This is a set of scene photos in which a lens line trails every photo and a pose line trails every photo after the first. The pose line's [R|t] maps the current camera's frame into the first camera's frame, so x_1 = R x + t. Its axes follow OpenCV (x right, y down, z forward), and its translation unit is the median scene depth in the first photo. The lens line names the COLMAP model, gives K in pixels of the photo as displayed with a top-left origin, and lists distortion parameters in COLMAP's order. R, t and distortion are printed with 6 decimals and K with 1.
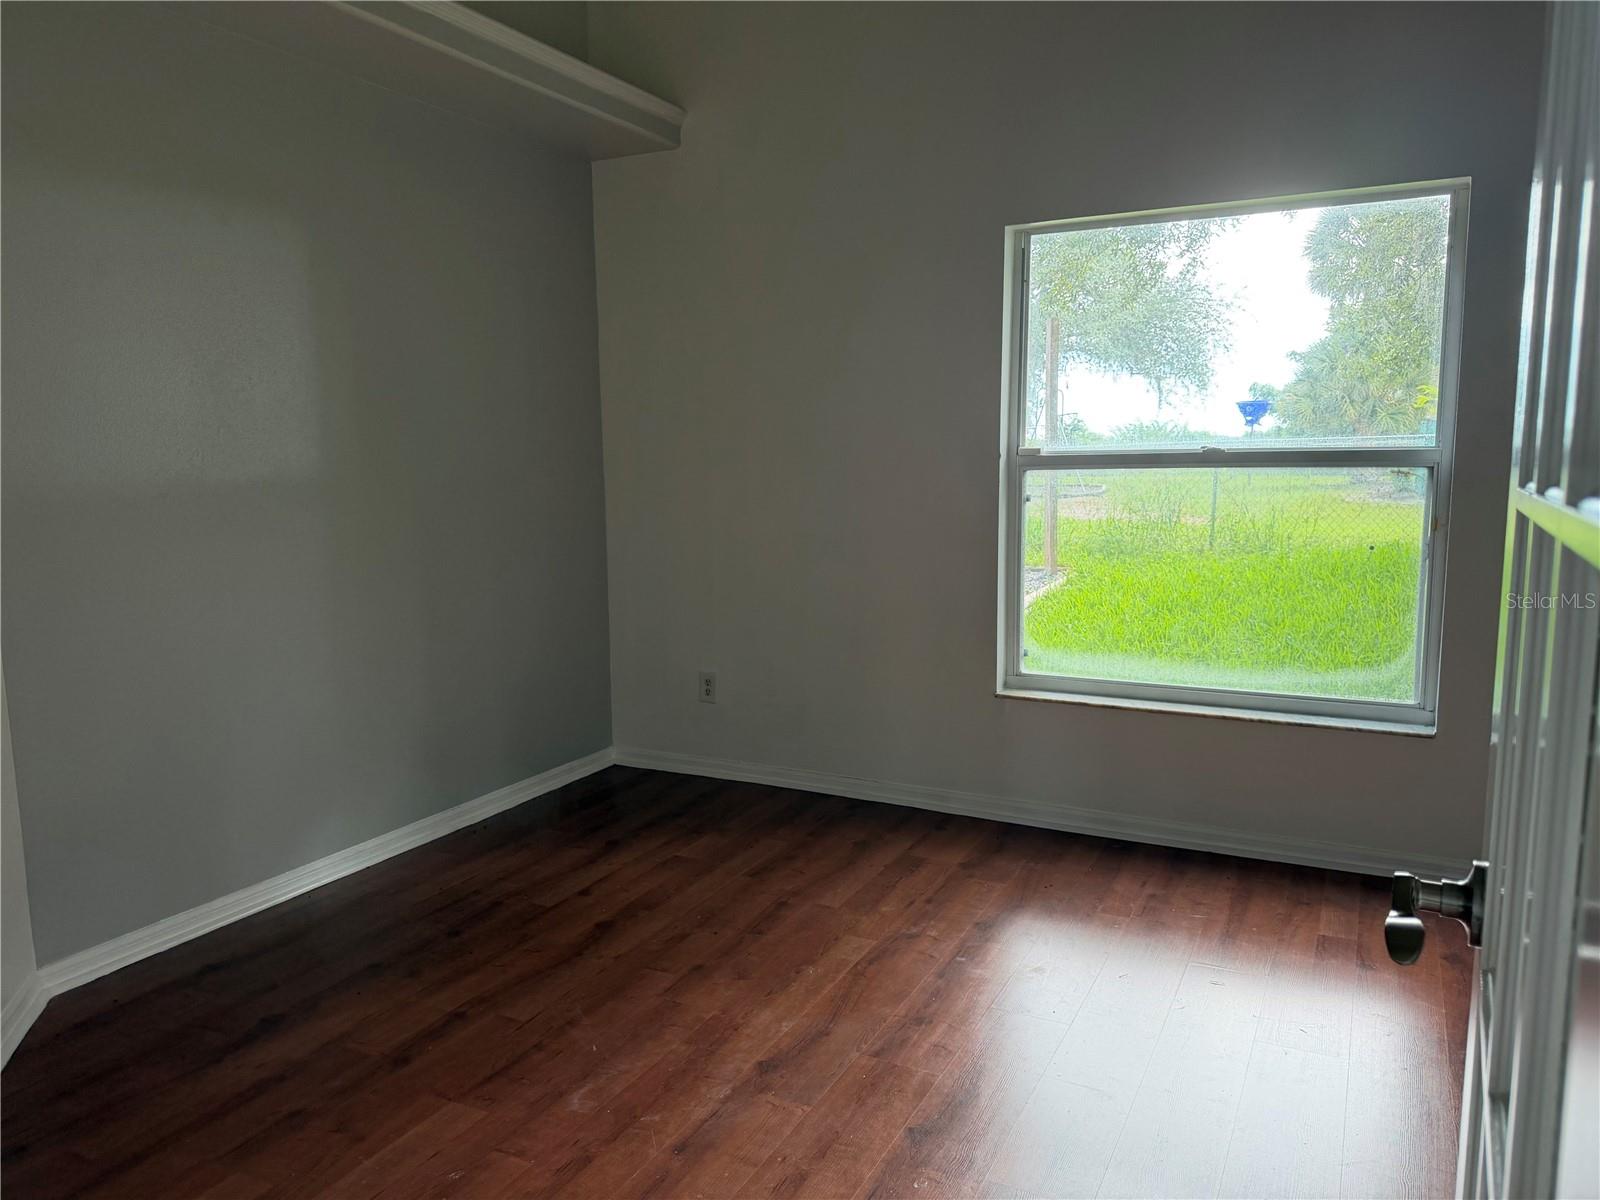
lens RADIAL K [[1150.2, 0, 804.5], [0, 1150.2, 608.6], [0, 0, 1]] dist [-0.001919, -0.015909]
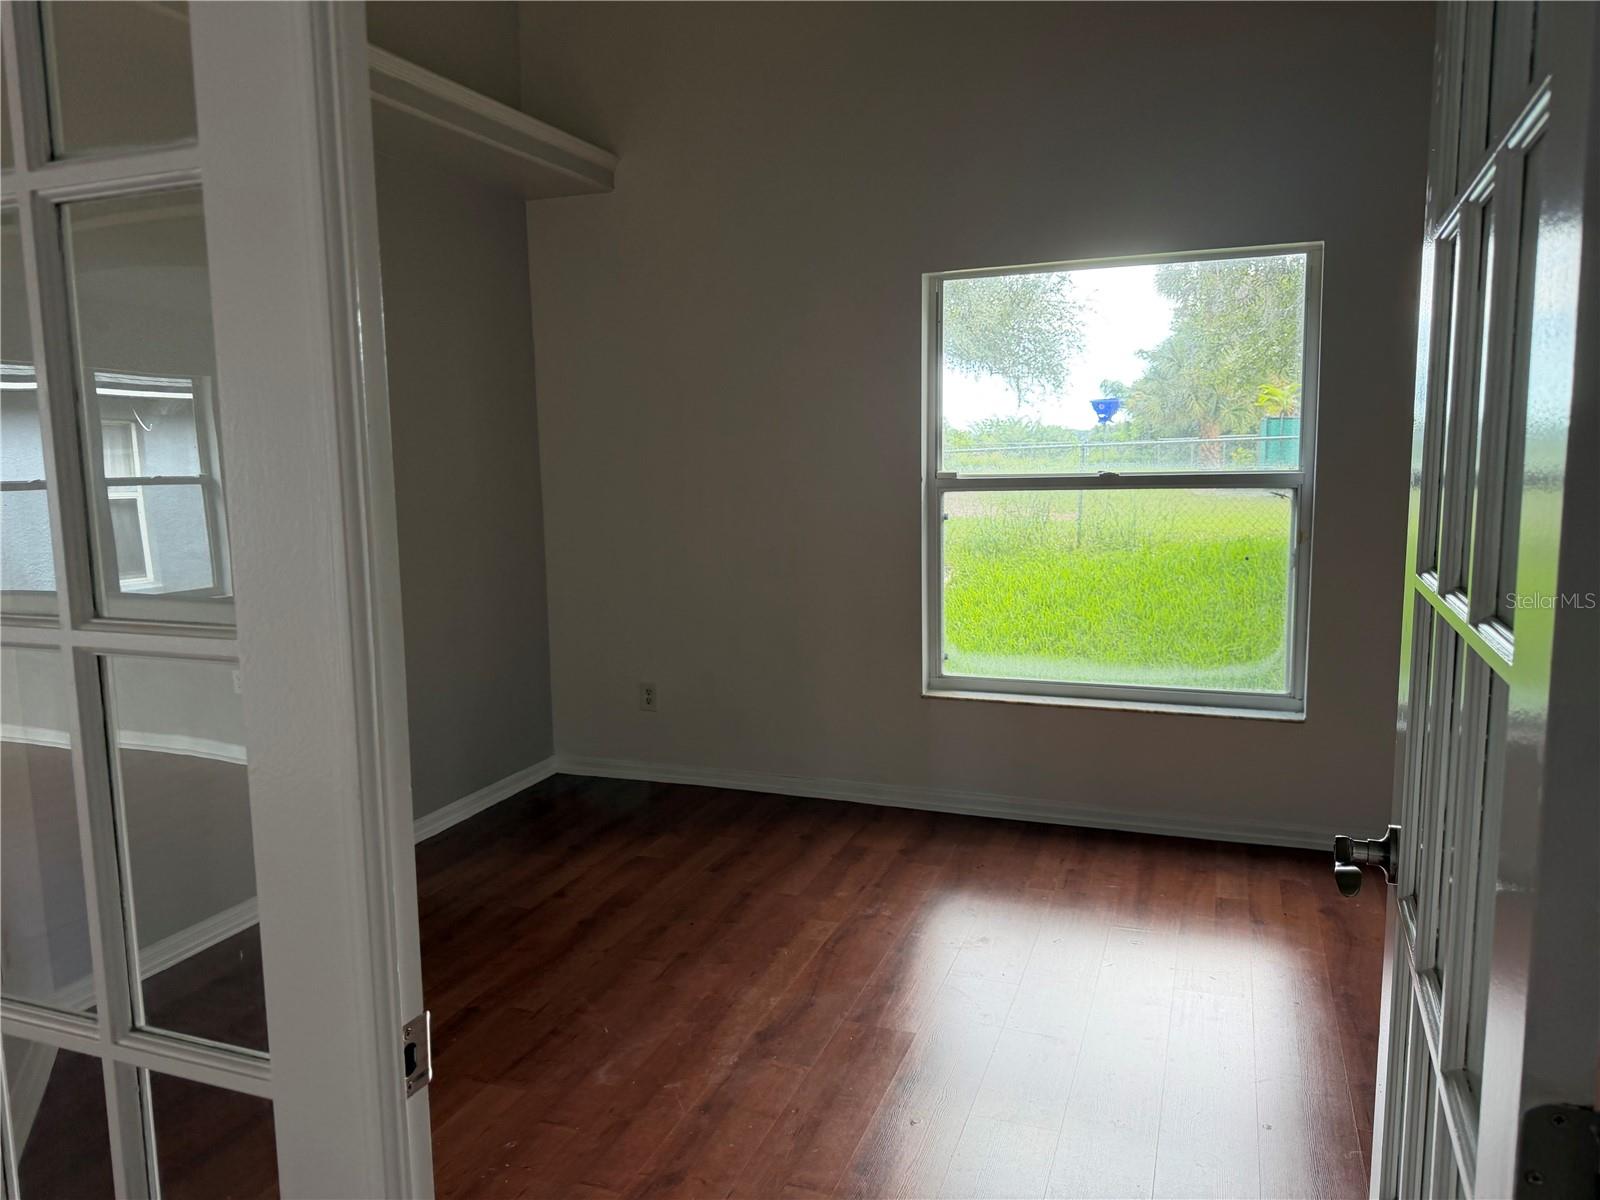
lens RADIAL K [[1150.2, 0, 793.3], [0, 1150.2, 600.0], [0, 0, 1]] dist [-0.001919, -0.015909]
pose [[0.993998, -0.023568, 0.106831, -0.081741], [0.023907, 0.999712, -0.001885, -0.020657], [-0.106756, 0.004427, 0.994275, -0.094656]]
